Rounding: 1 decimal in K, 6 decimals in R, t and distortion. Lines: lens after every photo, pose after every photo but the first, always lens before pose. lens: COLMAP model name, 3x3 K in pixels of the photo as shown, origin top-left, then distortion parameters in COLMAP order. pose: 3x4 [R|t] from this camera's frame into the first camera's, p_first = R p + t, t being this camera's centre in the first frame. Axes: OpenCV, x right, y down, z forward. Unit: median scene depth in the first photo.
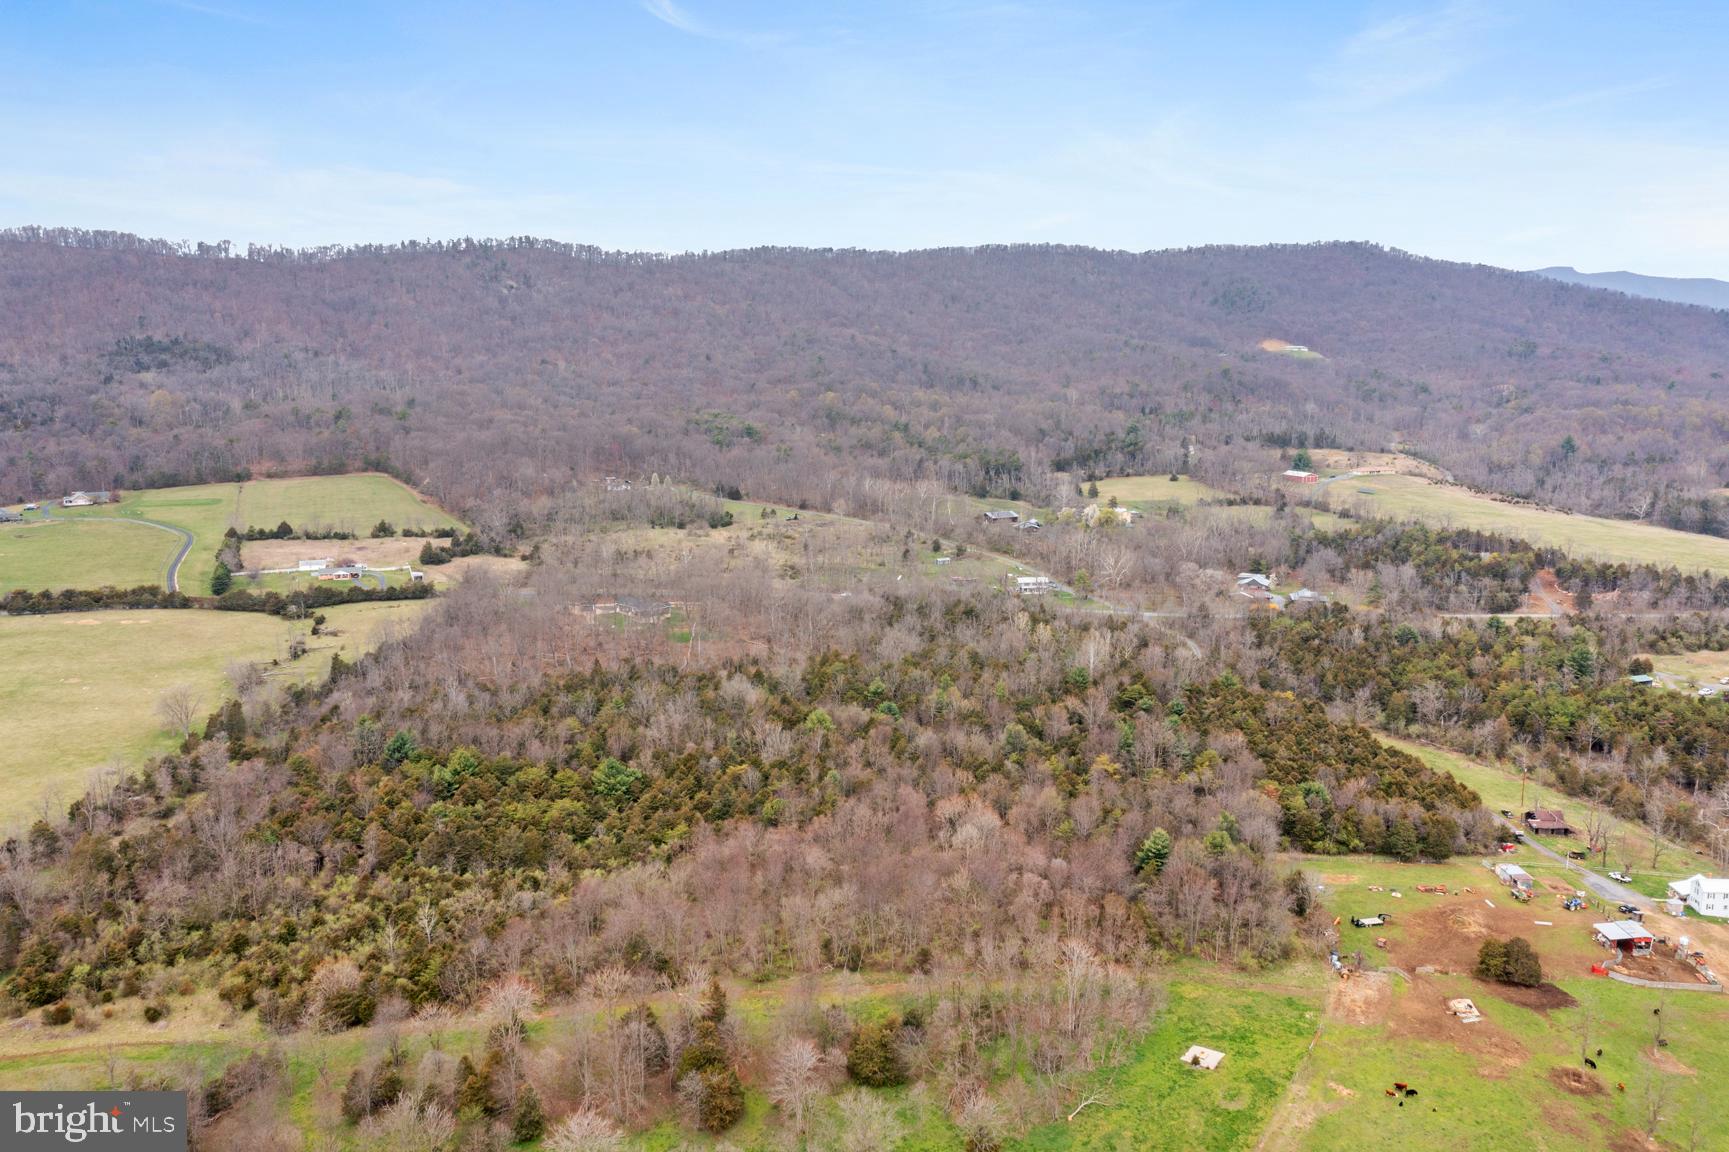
lens RADIAL K [[1345.0, 0, 864.5], [0, 1345.0, 576.0], [0, 0, 1]] dist [-0.029259, 0.004961]
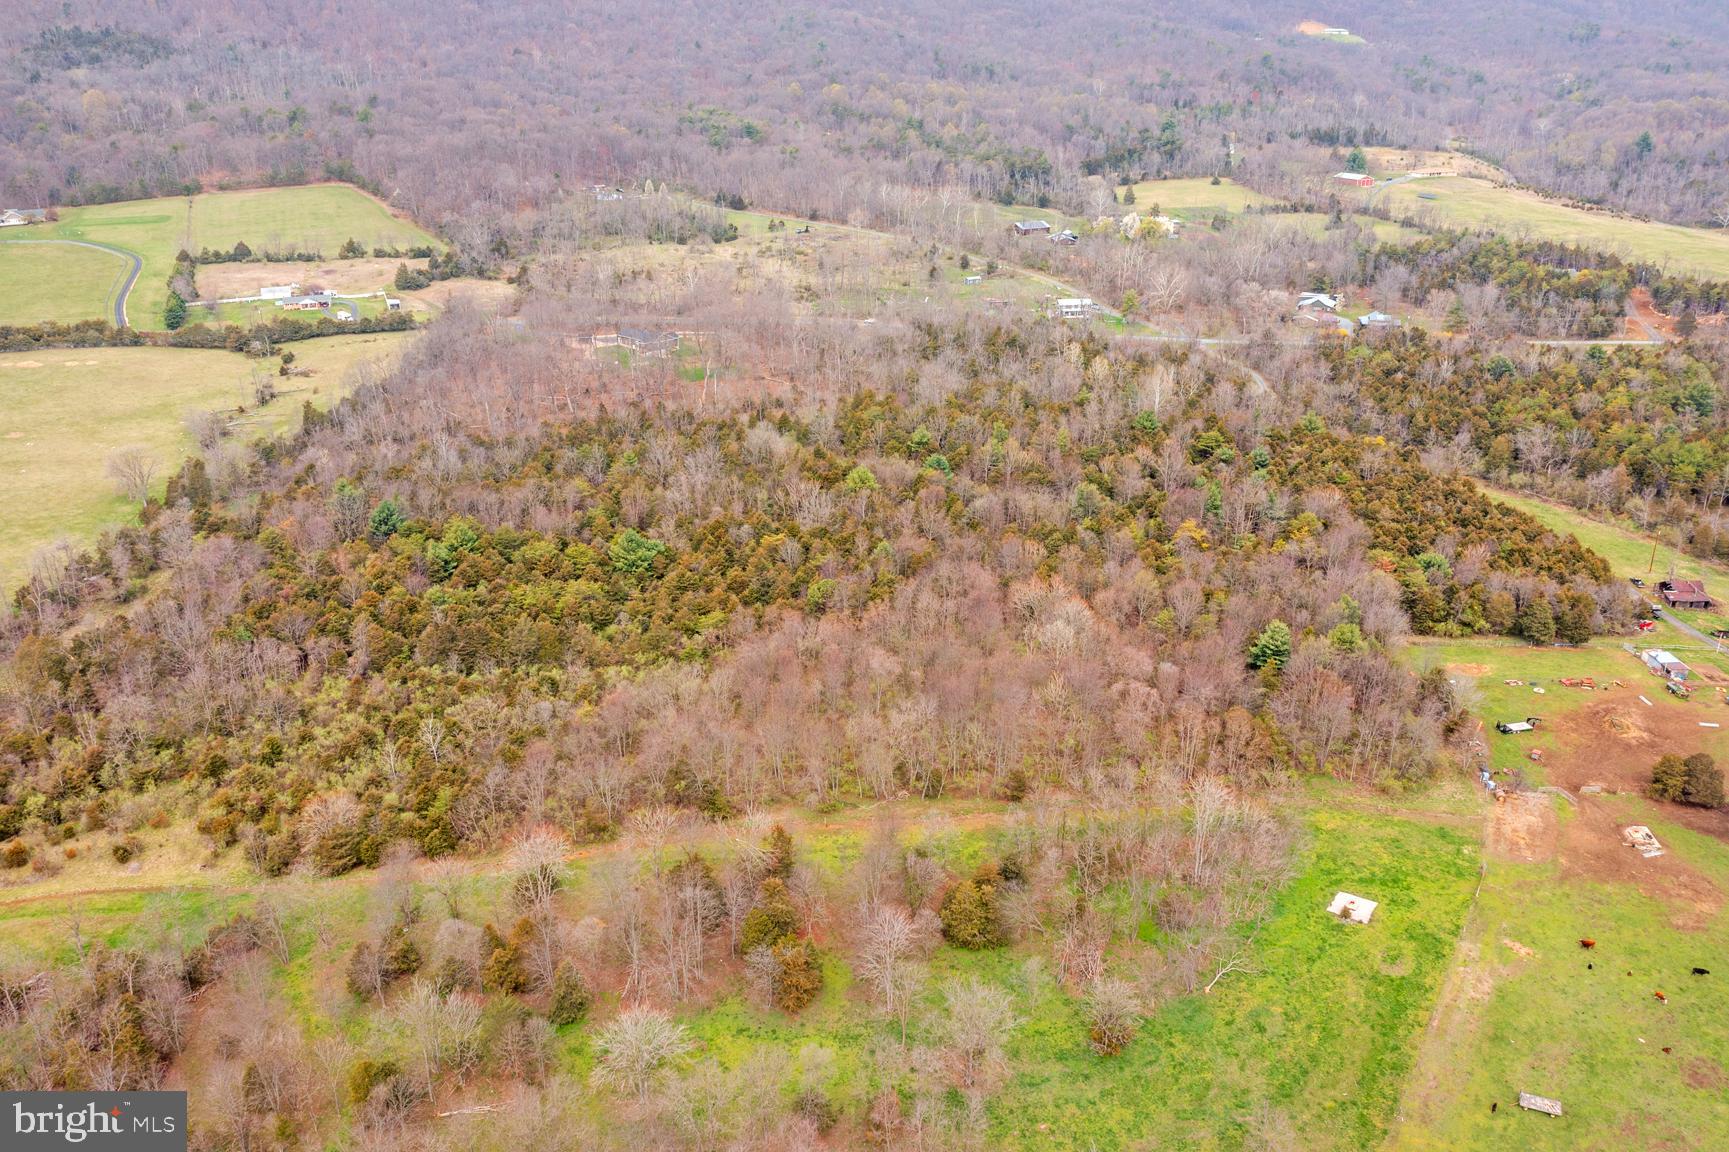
lens RADIAL K [[1345.0, 0, 864.5], [0, 1345.0, 576.0], [0, 0, 1]] dist [-0.029259, 0.004961]
pose [[0.999952, -0.008348, 0.005220, -0.034333], [0.007029, 0.976518, 0.215322, -0.018732], [-0.006895, -0.215275, 0.976529, 0.117527]]
